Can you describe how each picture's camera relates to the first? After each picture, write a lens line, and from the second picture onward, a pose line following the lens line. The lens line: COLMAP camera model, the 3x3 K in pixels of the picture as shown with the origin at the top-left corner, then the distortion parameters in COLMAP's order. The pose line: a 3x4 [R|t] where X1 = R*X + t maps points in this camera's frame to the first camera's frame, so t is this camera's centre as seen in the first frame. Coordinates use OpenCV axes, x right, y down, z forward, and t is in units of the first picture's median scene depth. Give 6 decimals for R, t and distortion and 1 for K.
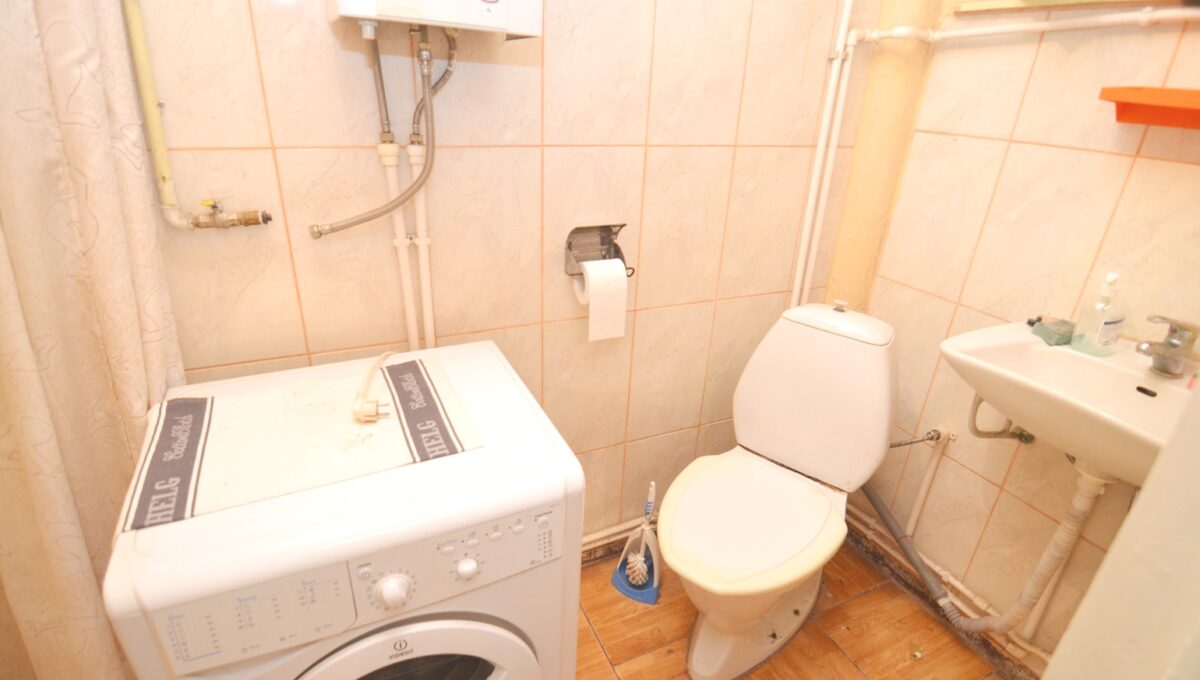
lens RADIAL K [[586.7, 0, 599.9], [0, 586.7, 340.6], [0, 0, 1]] dist [-0.013251, -0.003673]
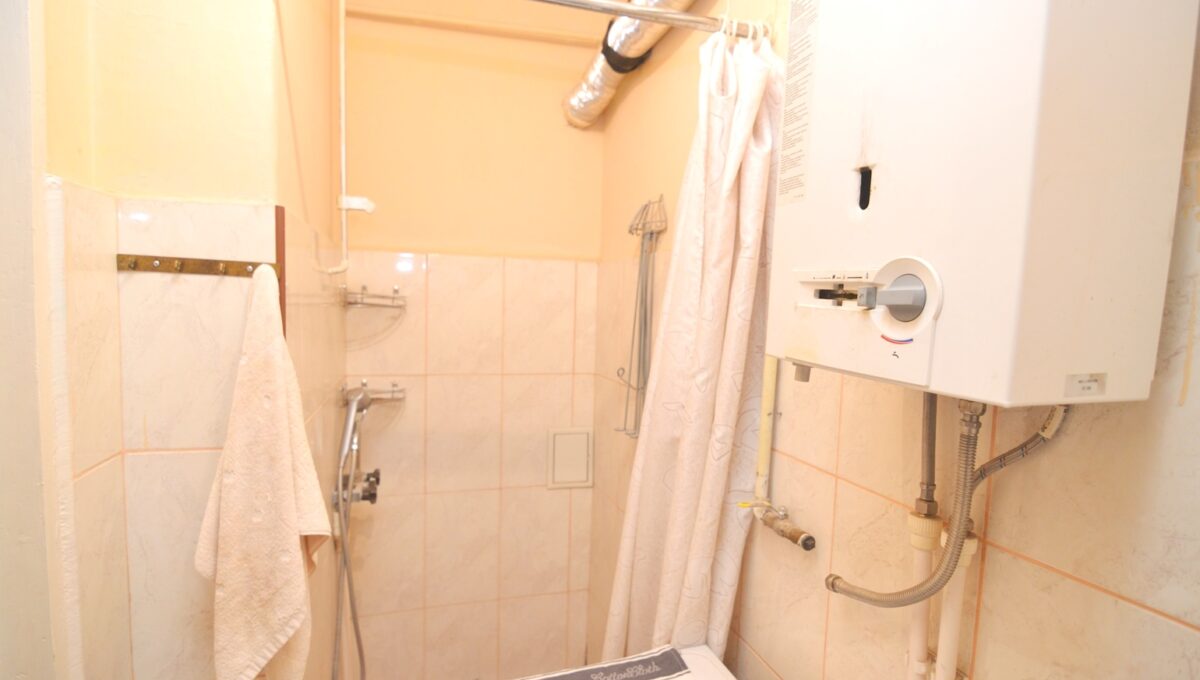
lens RADIAL K [[586.7, 0, 600.7], [0, 586.7, 337.1], [0, 0, 1]] dist [-0.013251, -0.003673]
pose [[-0.102437, 0.015740, -0.994615, 0.289944], [-0.444335, 0.893855, 0.059908, -0.336730], [0.889985, 0.448079, -0.084571, 0.538774]]
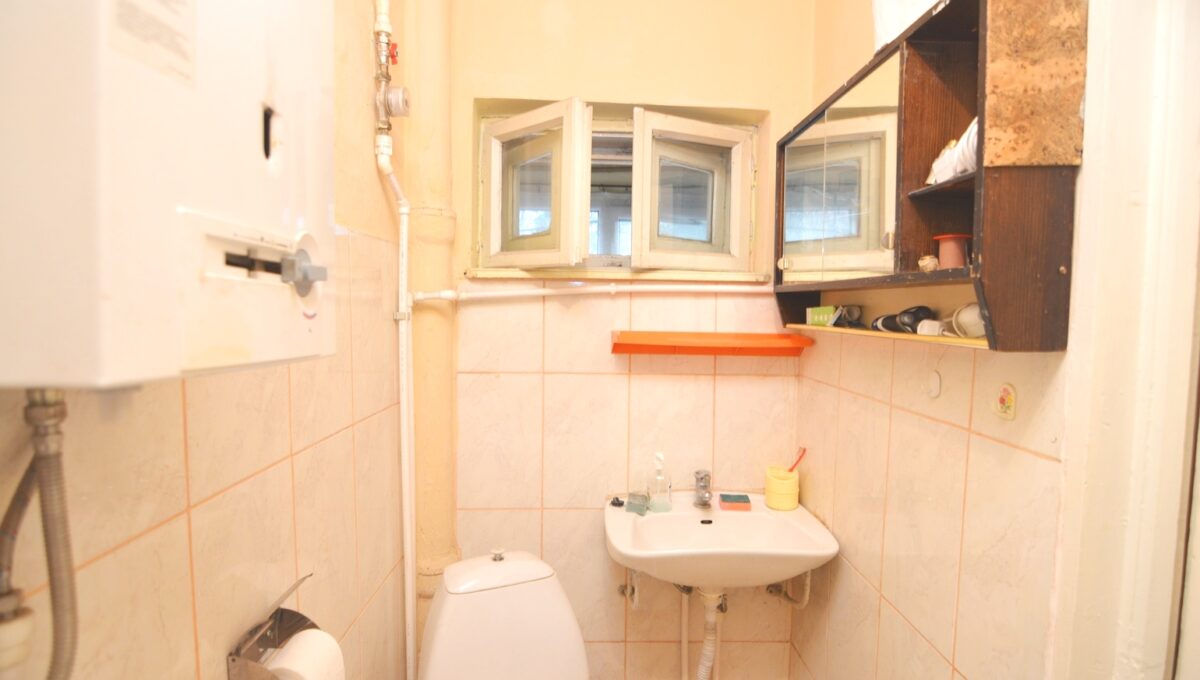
lens RADIAL K [[586.7, 0, 597.3], [0, 586.7, 342.6], [0, 0, 1]] dist [-0.013251, -0.003673]
pose [[0.421051, -0.096385, 0.901901, -0.412823], [0.378442, 0.922323, -0.078108, -0.279274], [-0.824316, 0.374205, 0.424822, 0.363522]]
